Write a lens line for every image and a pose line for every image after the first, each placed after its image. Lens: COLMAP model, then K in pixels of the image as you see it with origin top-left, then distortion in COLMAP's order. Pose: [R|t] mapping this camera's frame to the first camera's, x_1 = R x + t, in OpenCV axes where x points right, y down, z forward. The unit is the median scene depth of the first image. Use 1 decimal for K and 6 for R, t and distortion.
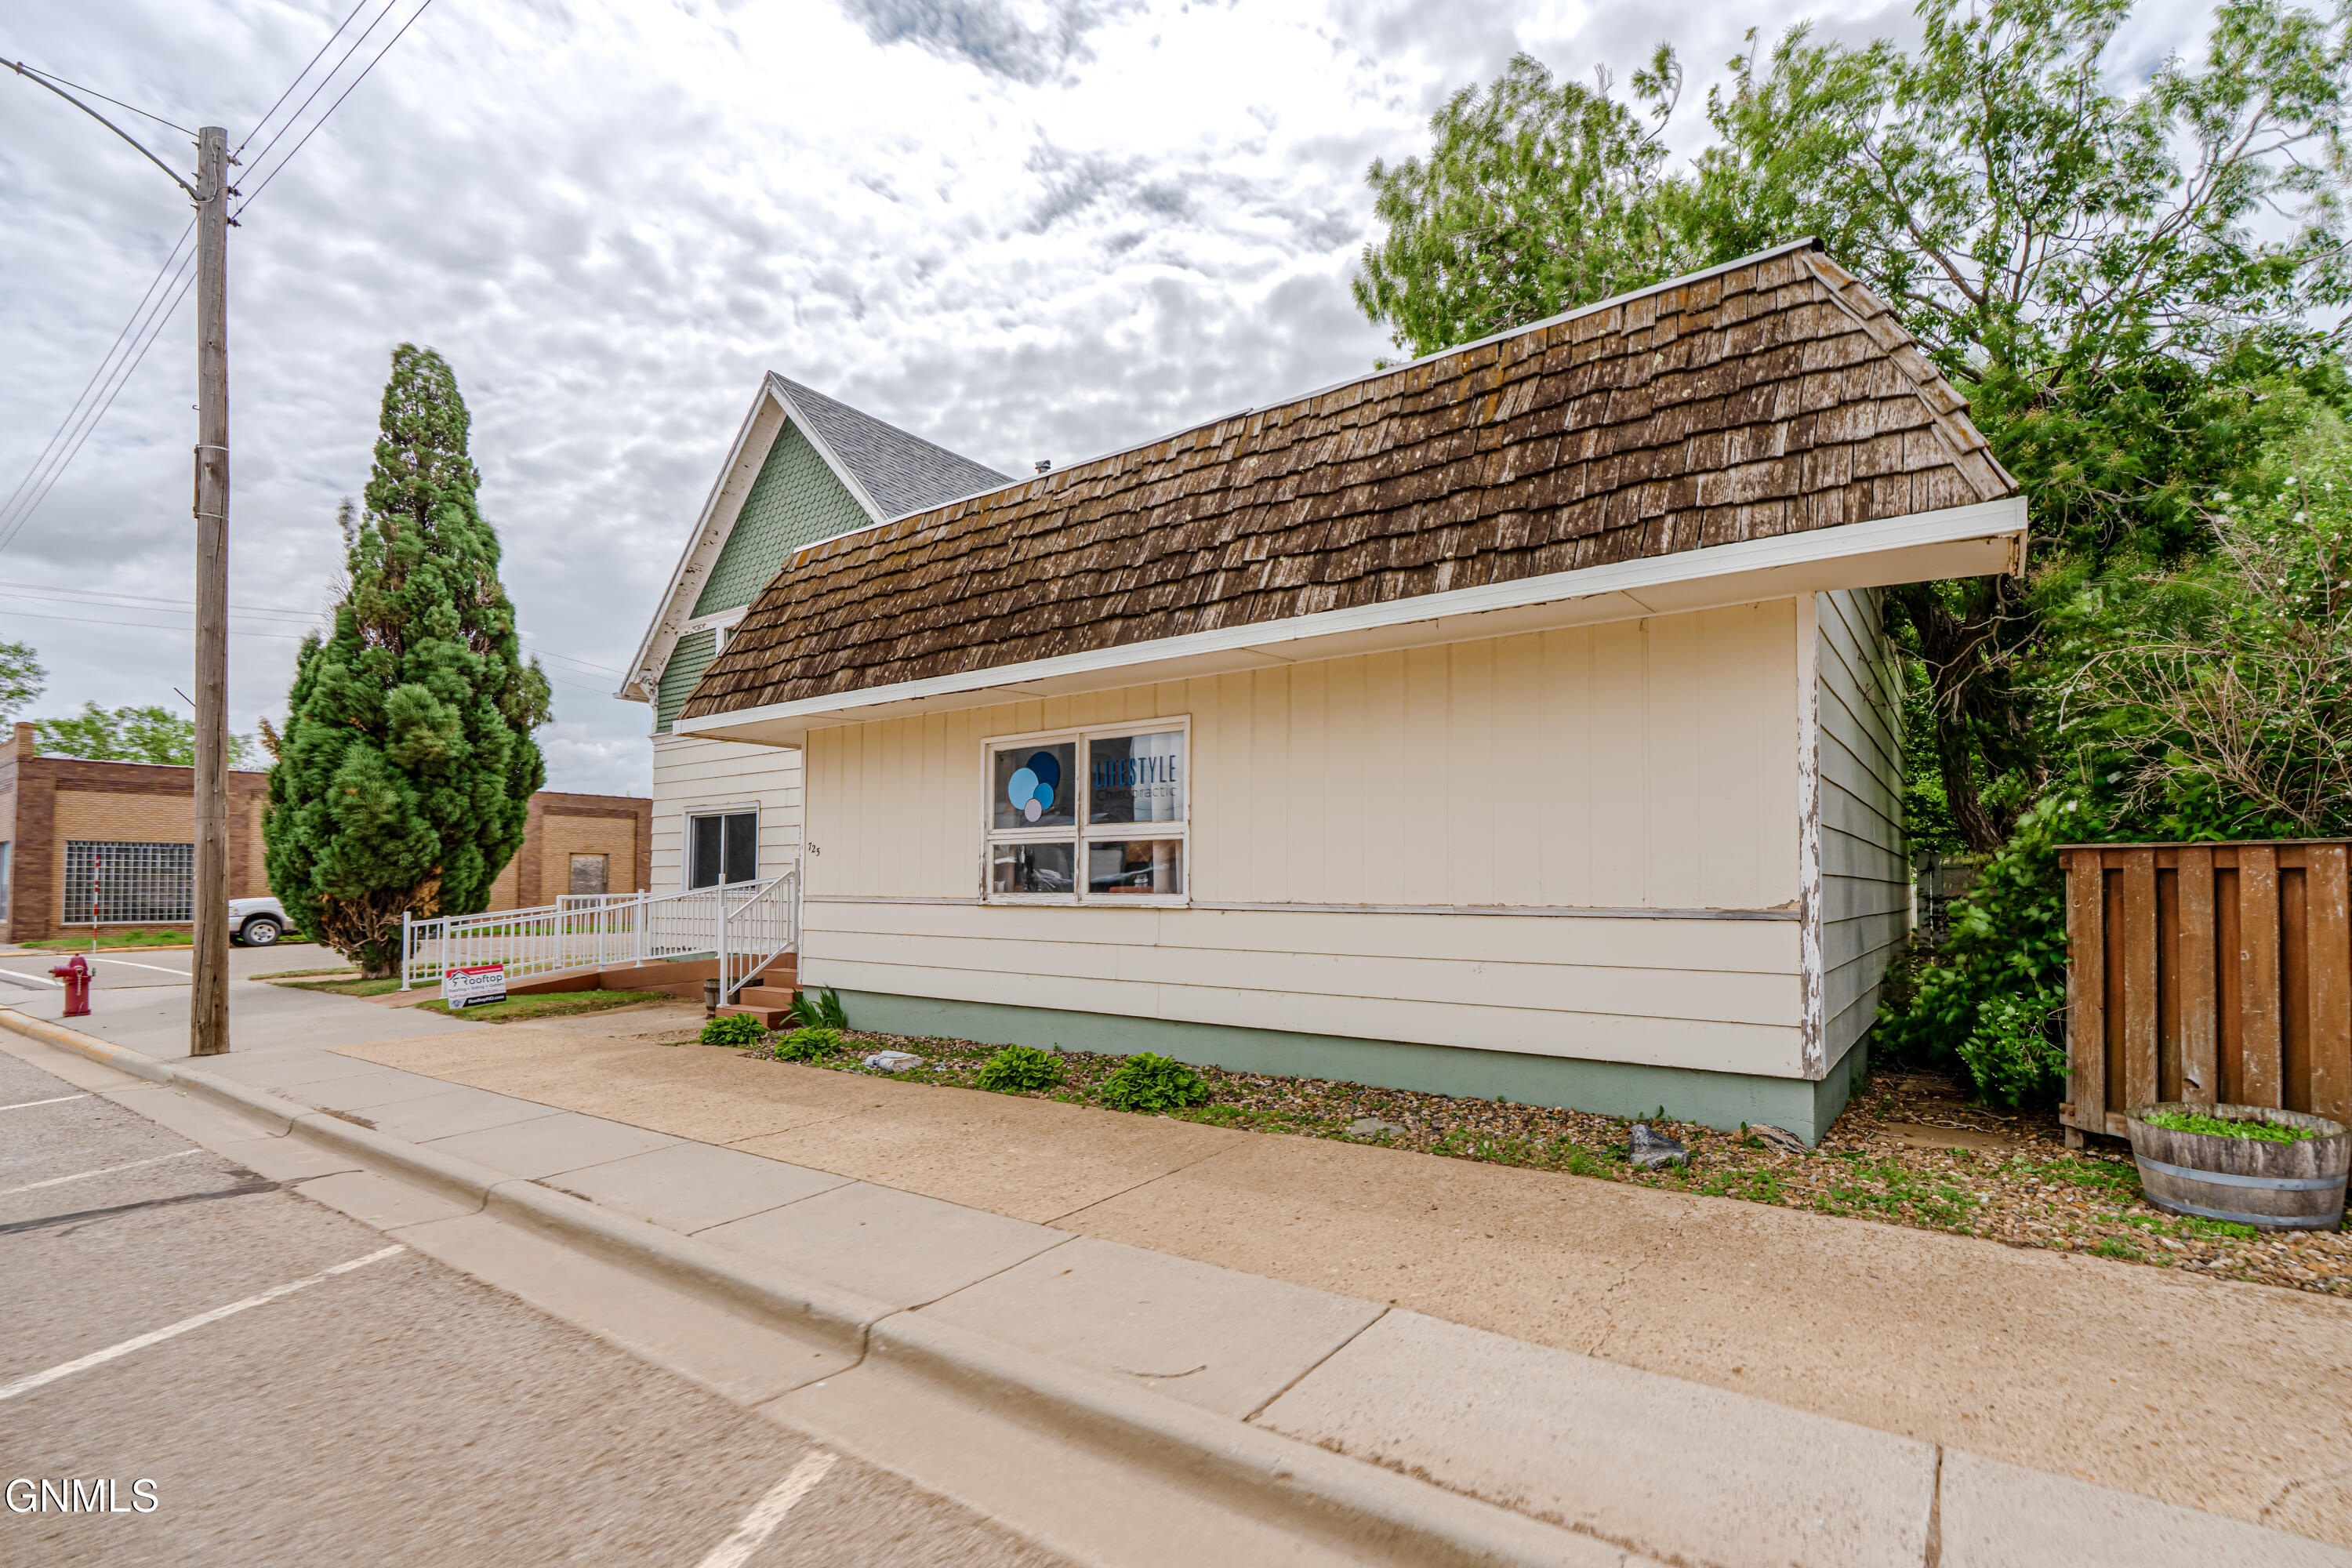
lens RADIAL K [[1083.3, 0, 1184.7], [0, 1083.3, 792.5], [0, 0, 1]] dist [-0.003079, -0.000412]
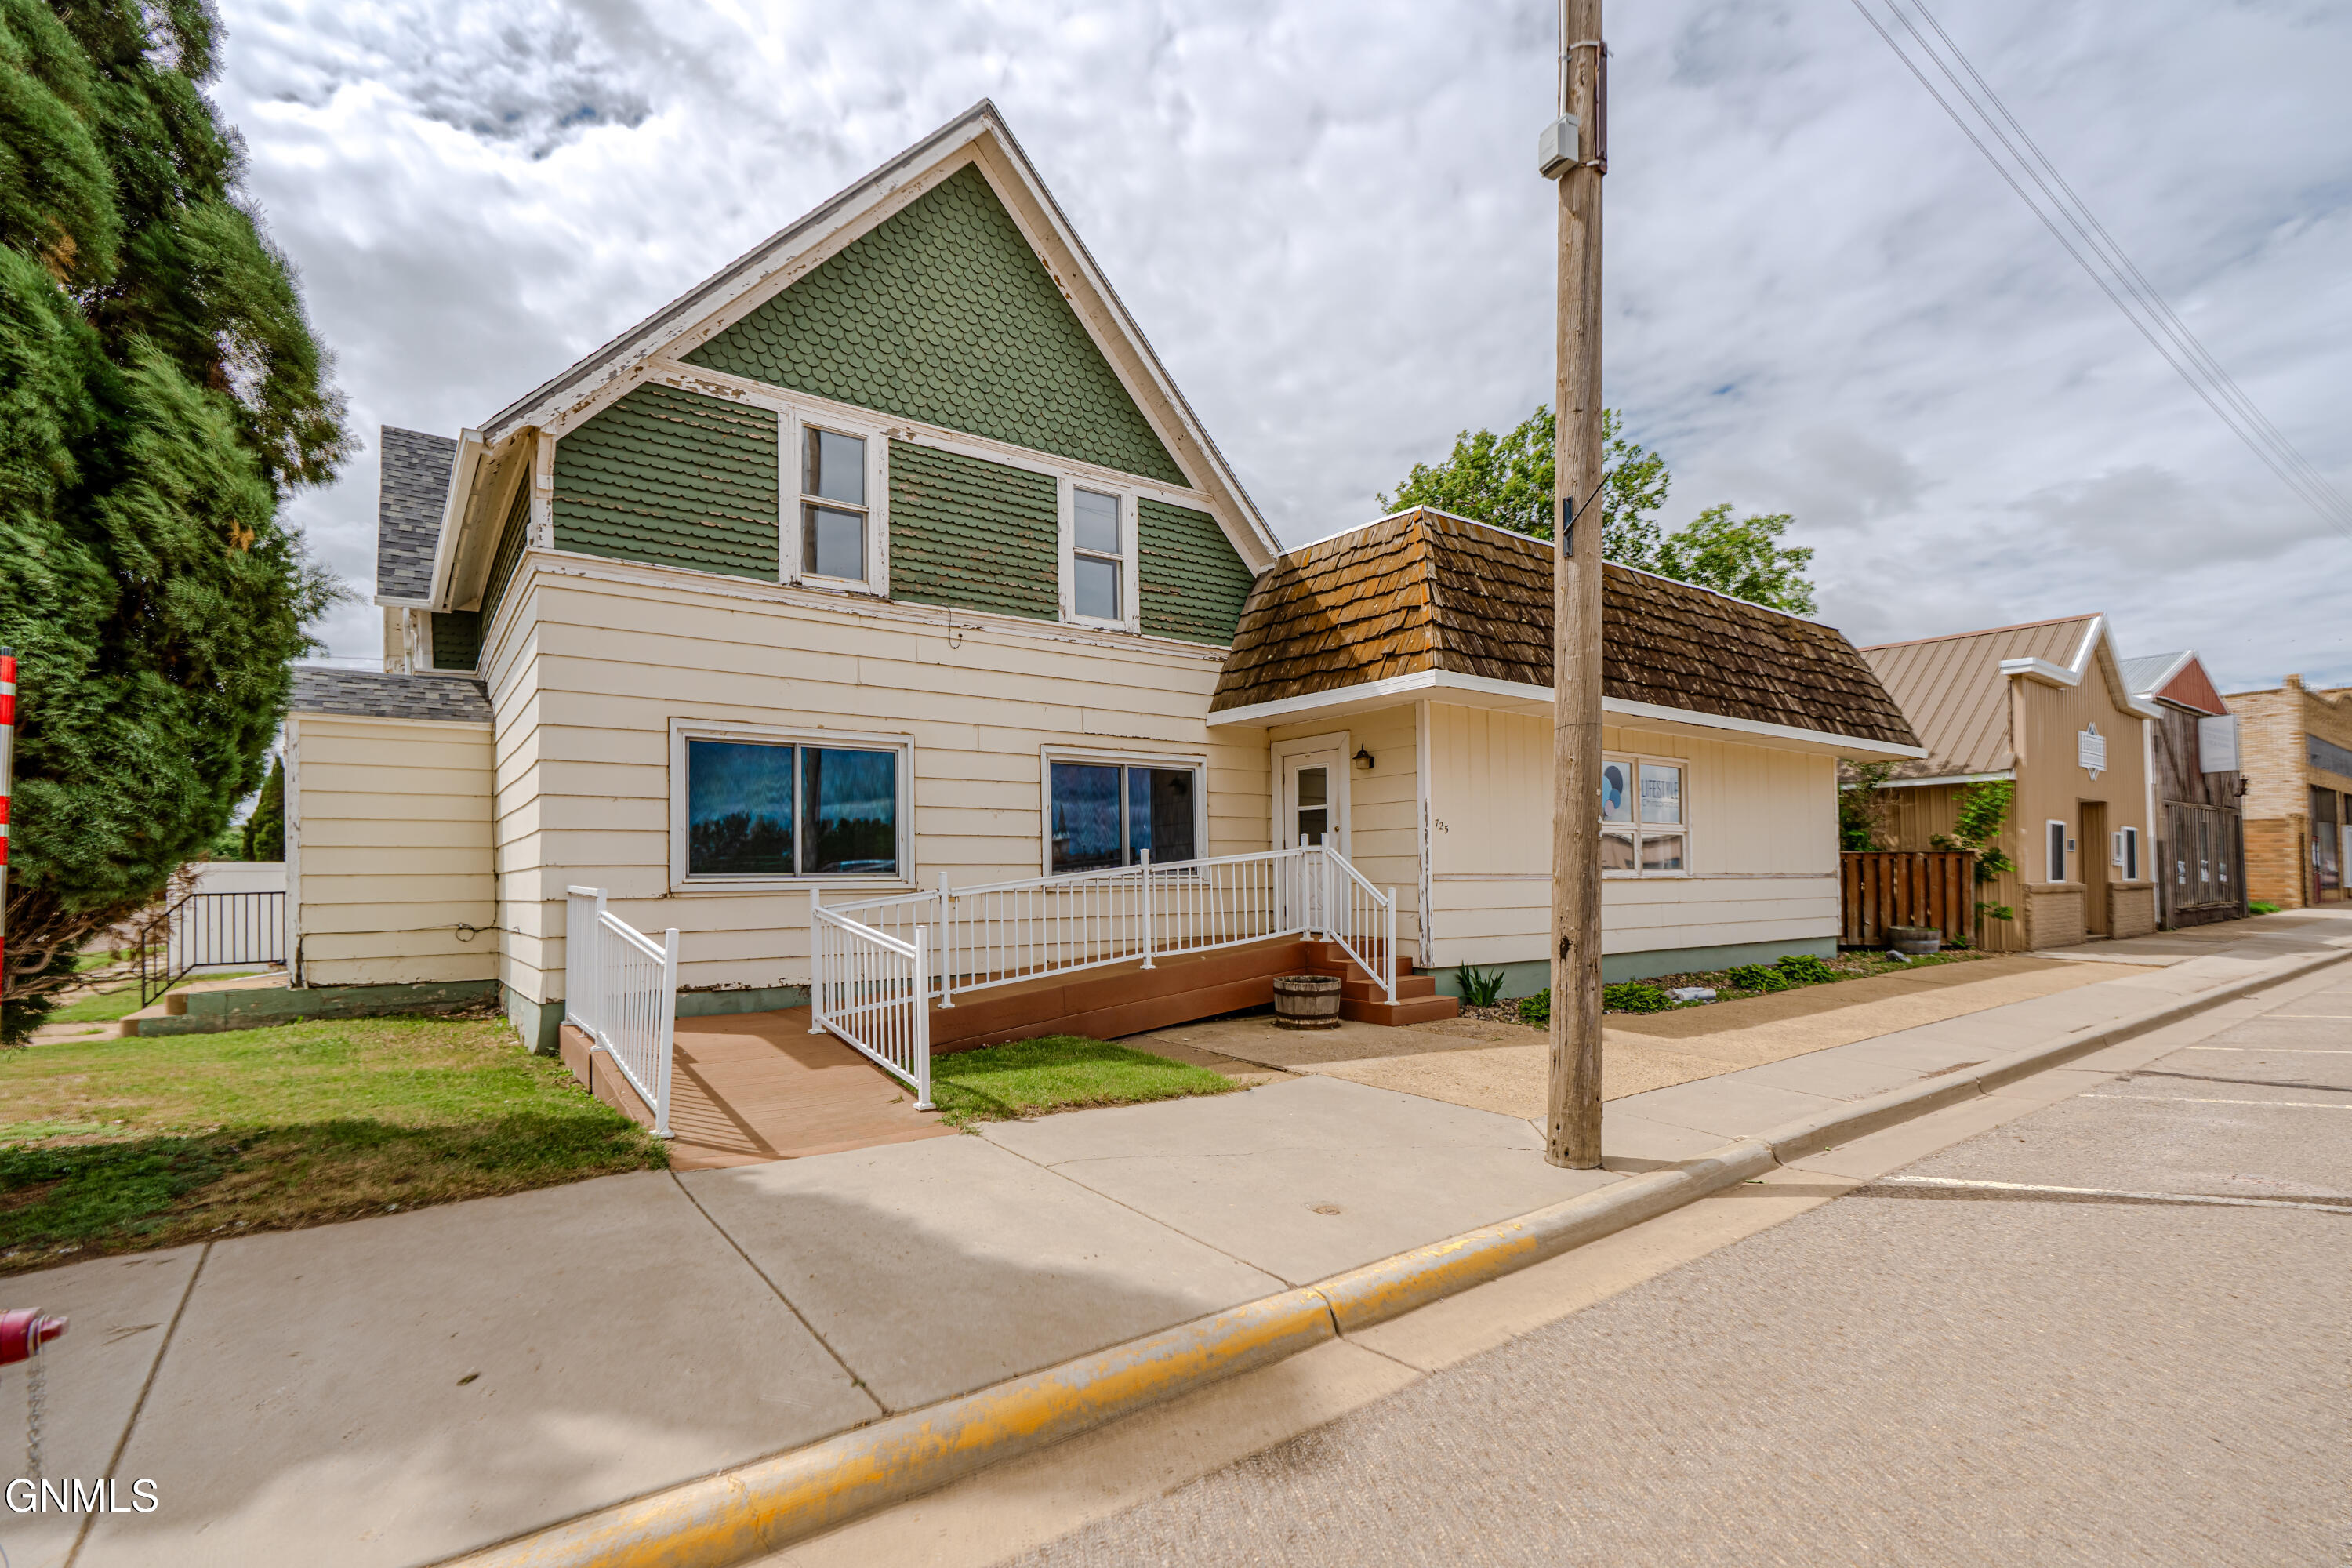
lens RADIAL K [[1062.0, 0, 1175.7], [0, 1062.0, 815.6], [0, 0, 1]] dist [-0.002973, -0.000043]
pose [[0.316950, 0.051237, 0.947057, -1.550523], [-0.075405, 0.996740, -0.028689, 0.102555], [-0.945440, -0.062320, 0.319781, 1.076332]]
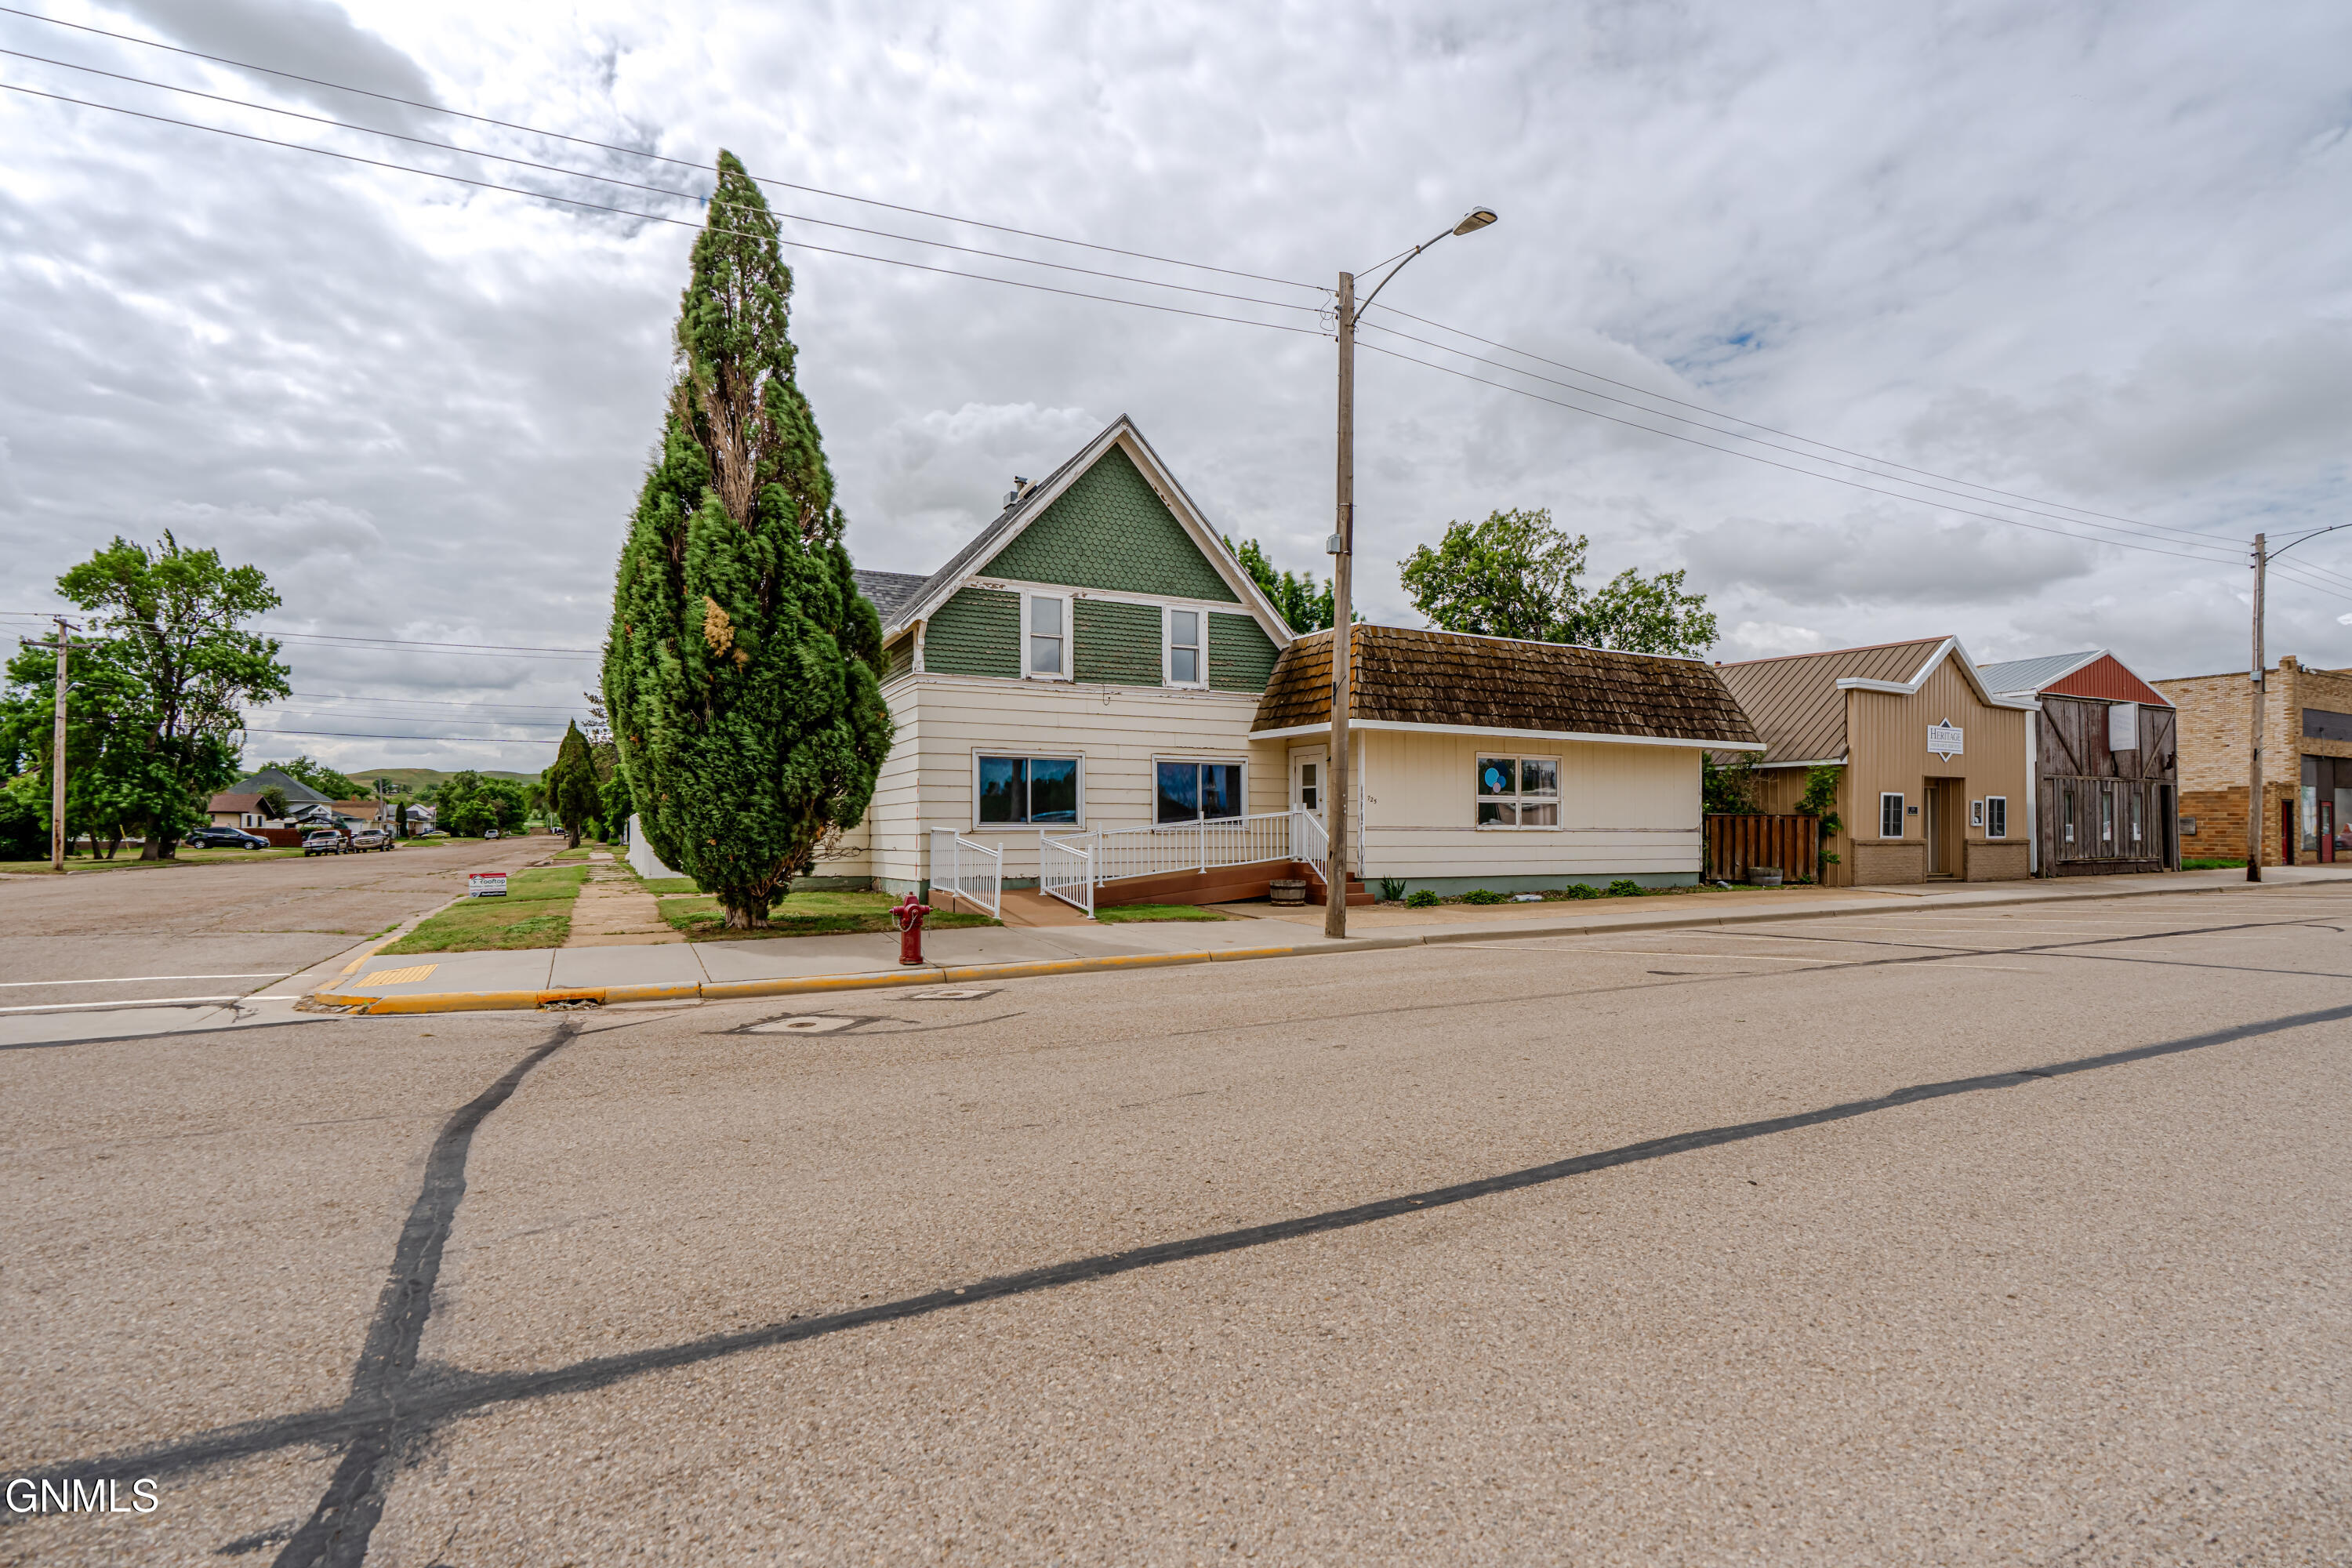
lens RADIAL K [[1064.7, 0, 1174.5], [0, 1064.7, 746.1], [0, 0, 1]] dist [-0.000662, -0.000499]
pose [[0.454106, 0.067473, 0.888389, -2.366290], [-0.081492, 0.996094, -0.033998, 0.058523], [-0.887213, -0.056958, 0.457831, 0.584062]]
